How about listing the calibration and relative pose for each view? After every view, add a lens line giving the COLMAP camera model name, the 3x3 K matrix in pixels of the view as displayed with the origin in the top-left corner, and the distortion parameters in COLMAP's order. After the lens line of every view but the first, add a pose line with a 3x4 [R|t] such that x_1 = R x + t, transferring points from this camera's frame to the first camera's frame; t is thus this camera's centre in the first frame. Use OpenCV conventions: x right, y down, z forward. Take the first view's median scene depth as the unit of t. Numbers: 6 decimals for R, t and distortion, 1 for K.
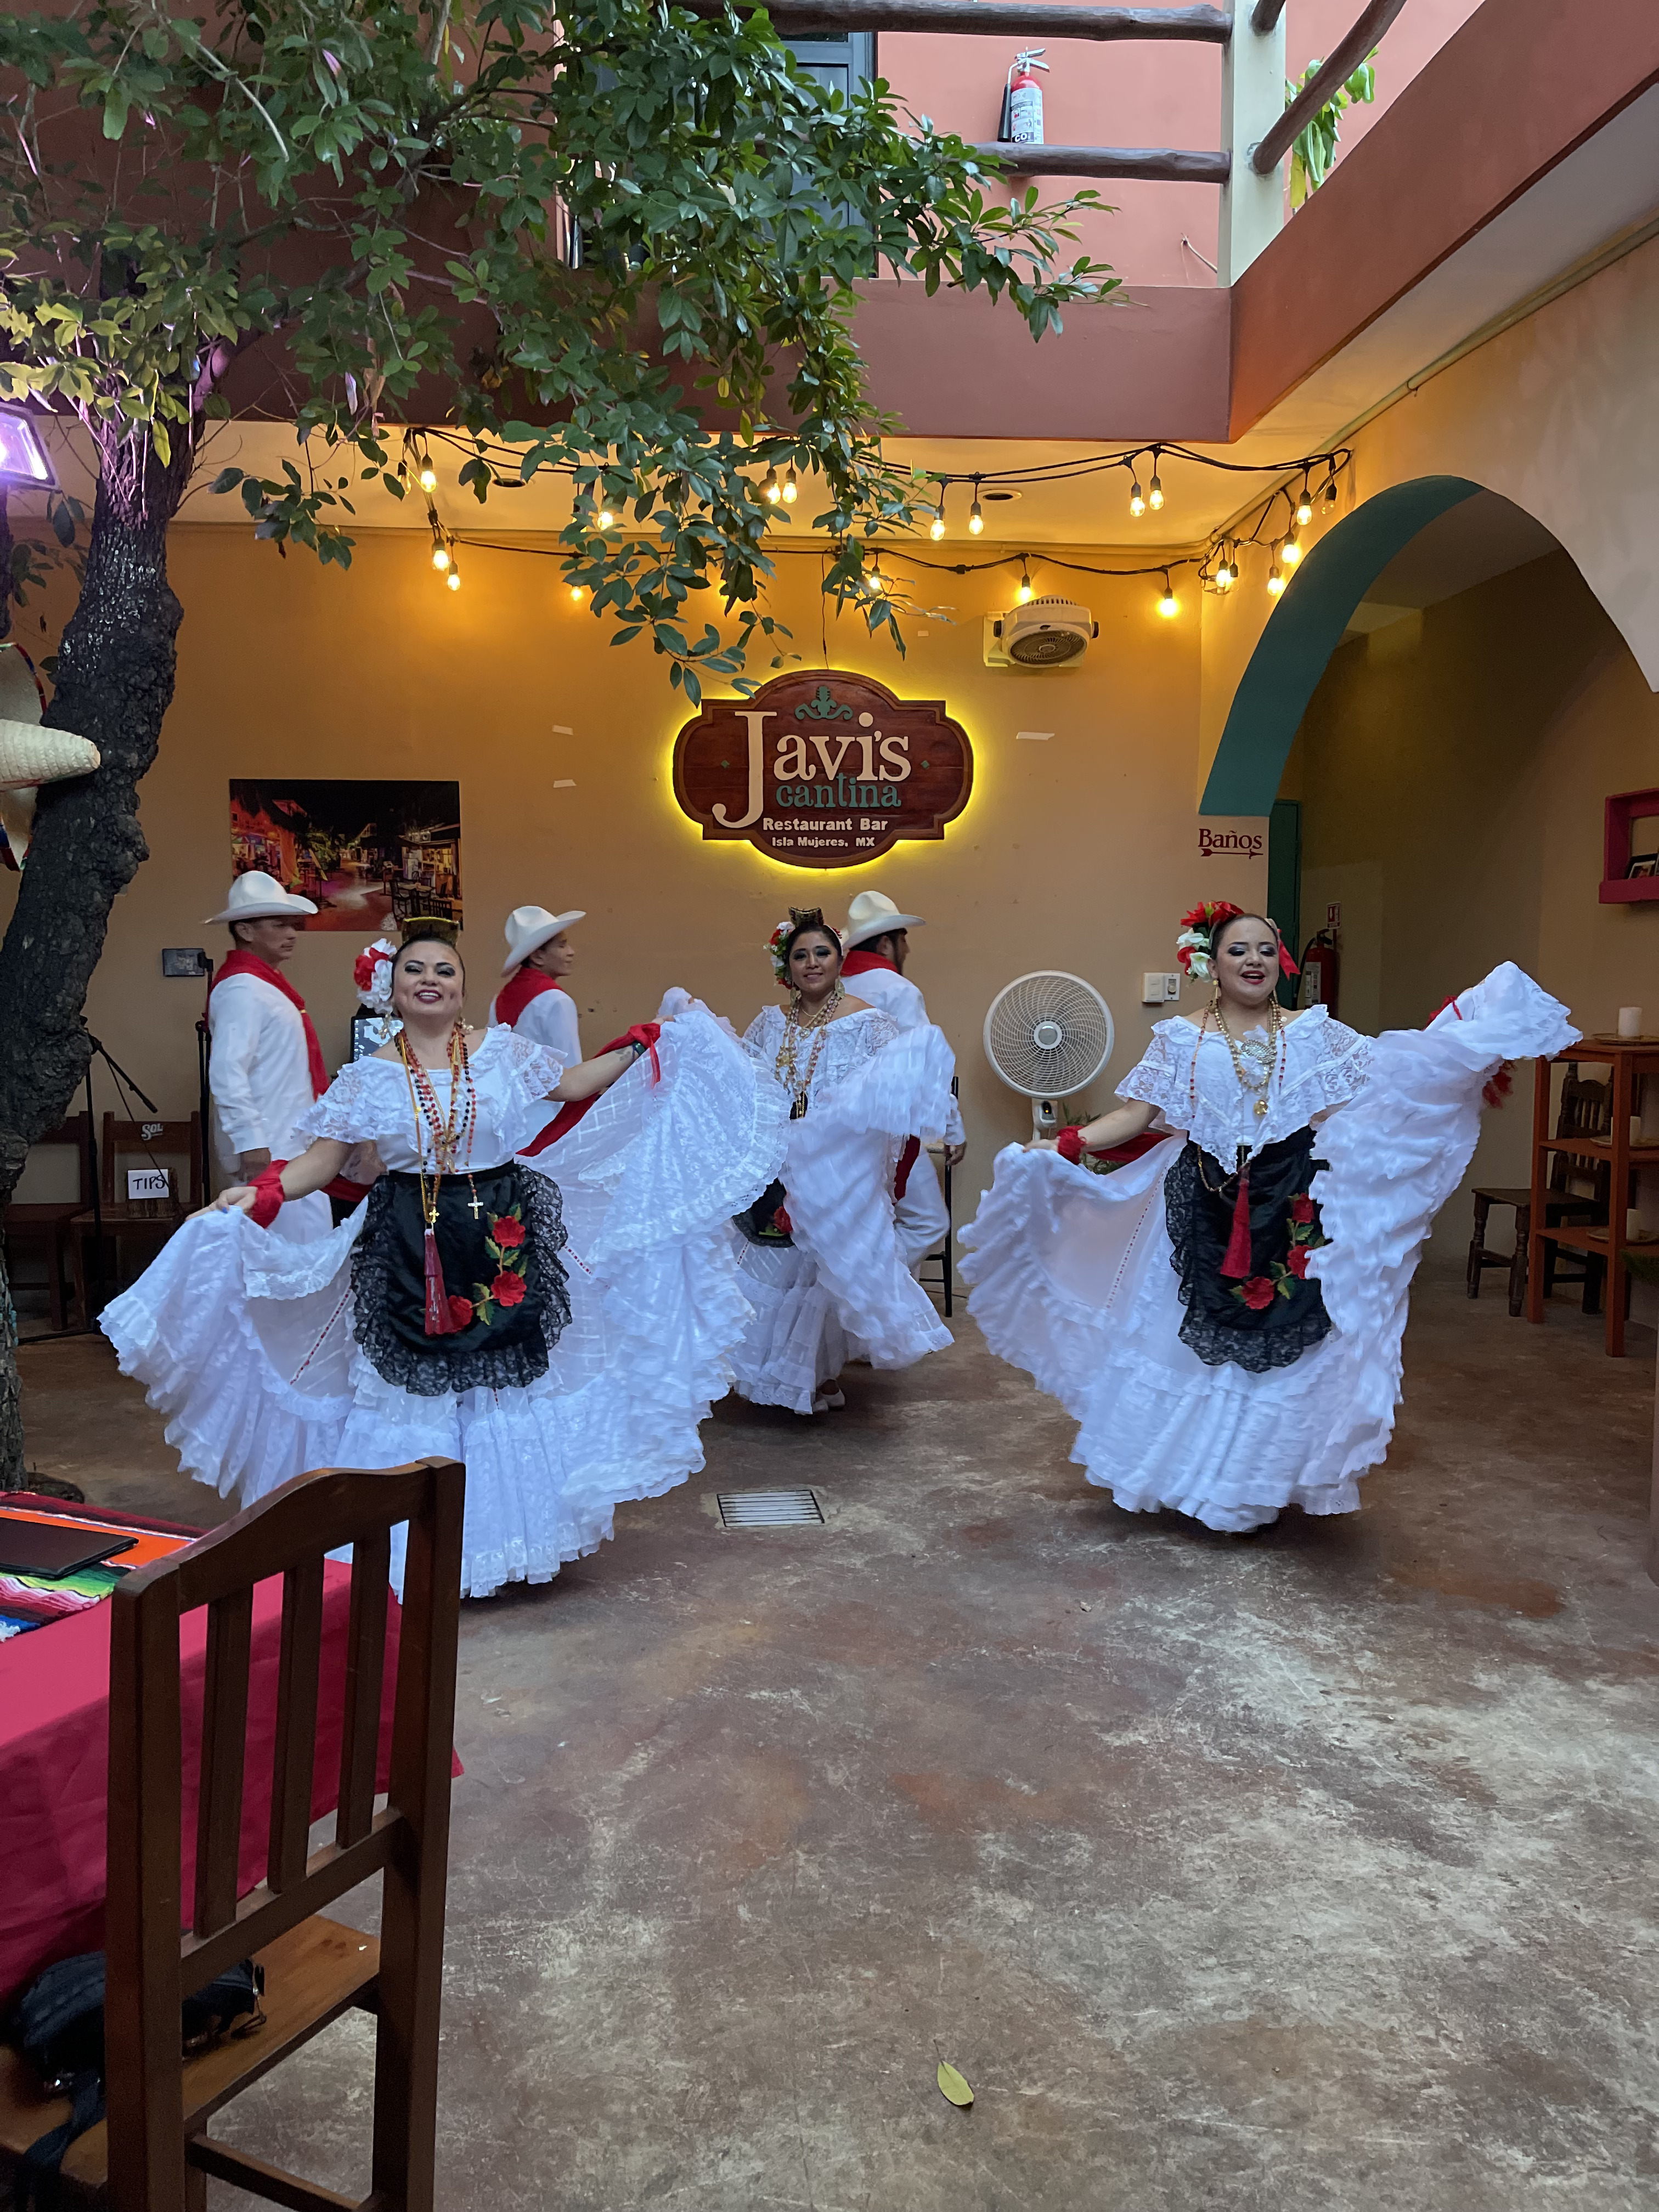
lens RADIAL K [[1689.0, 0, 815.9], [0, 1689.0, 1115.4], [0, 0, 1]] dist [0.012993, -0.018858]
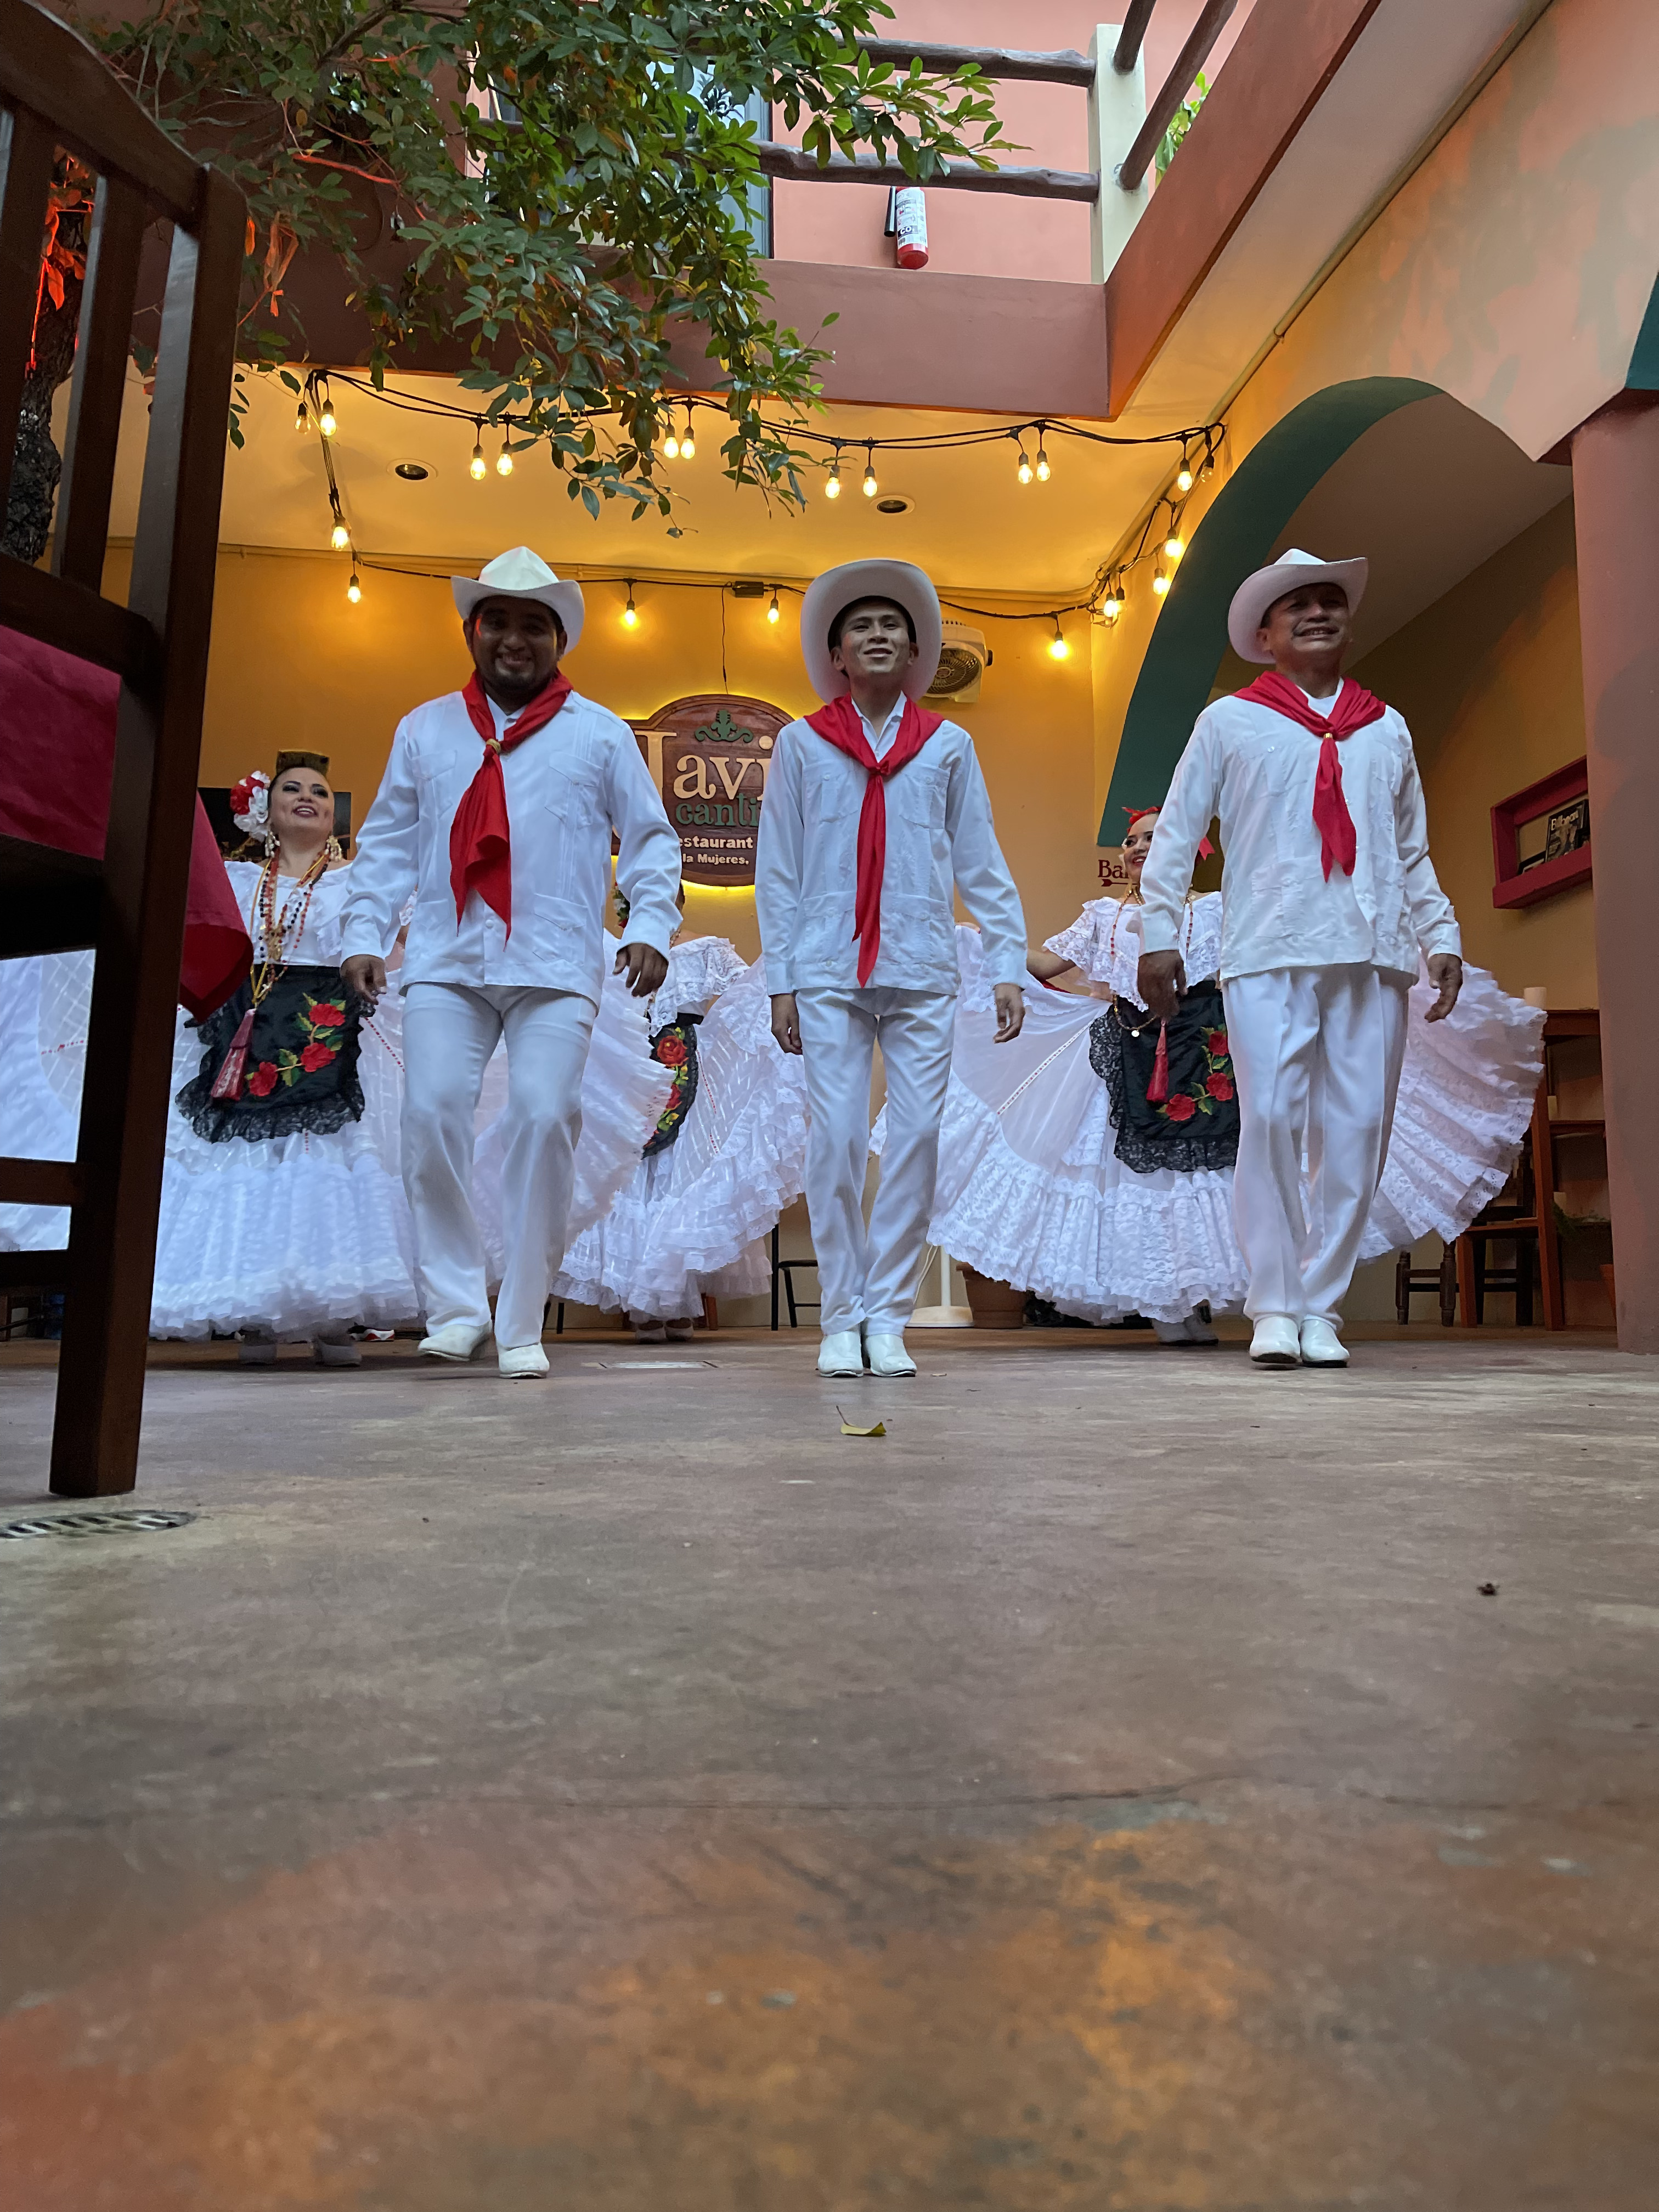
lens RADIAL K [[1689.0, 0, 831.5], [0, 1689.0, 1105.1], [0, 0, 1]] dist [0.012993, -0.018858]
pose [[0.997932, -0.001422, 0.064266, 0.003813], [0.014502, 0.978962, -0.203527, 0.190747], [-0.062625, 0.204038, 0.976958, 0.063511]]
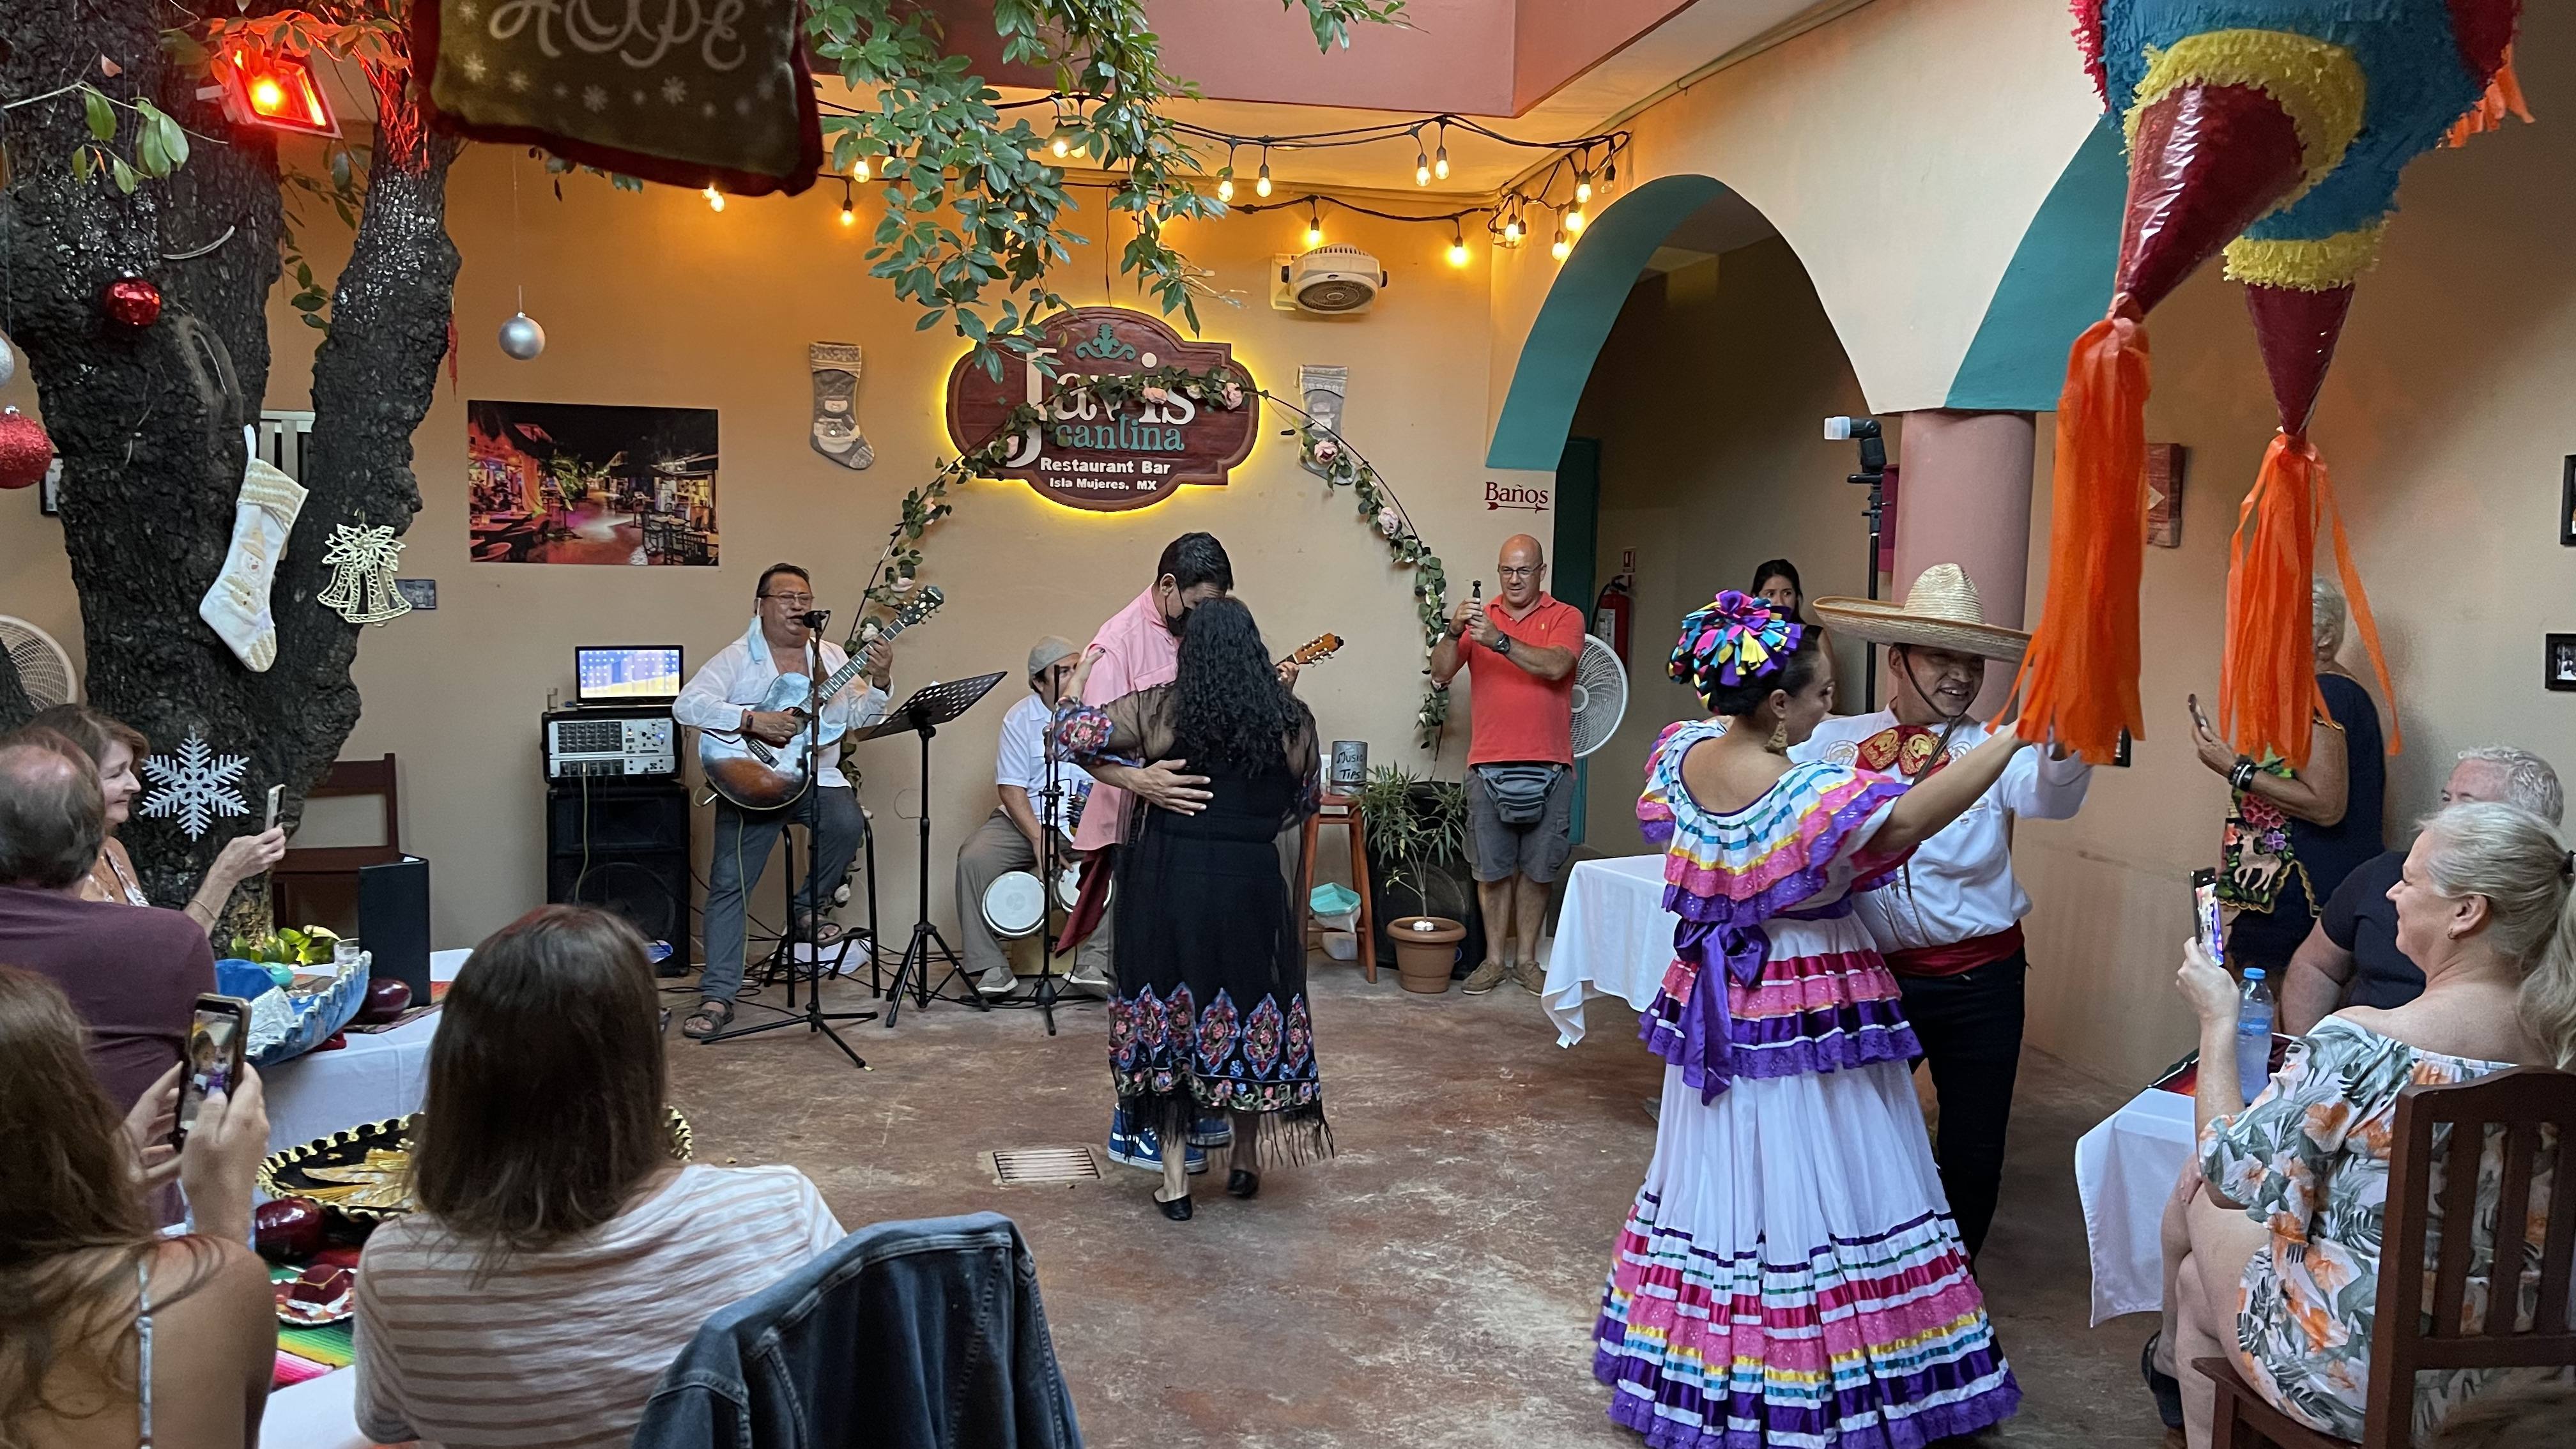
lens RADIAL K [[1957.9, 0, 1279.2], [0, 1957.9, 717.5], [0, 0, 1]] dist [0.054448, -0.052446]
pose [[0.994379, 0.017987, 0.104342, -0.010593], [-0.016797, 0.999784, -0.012268, -0.017182], [-0.104540, 0.010447, 0.994466, -0.131720]]
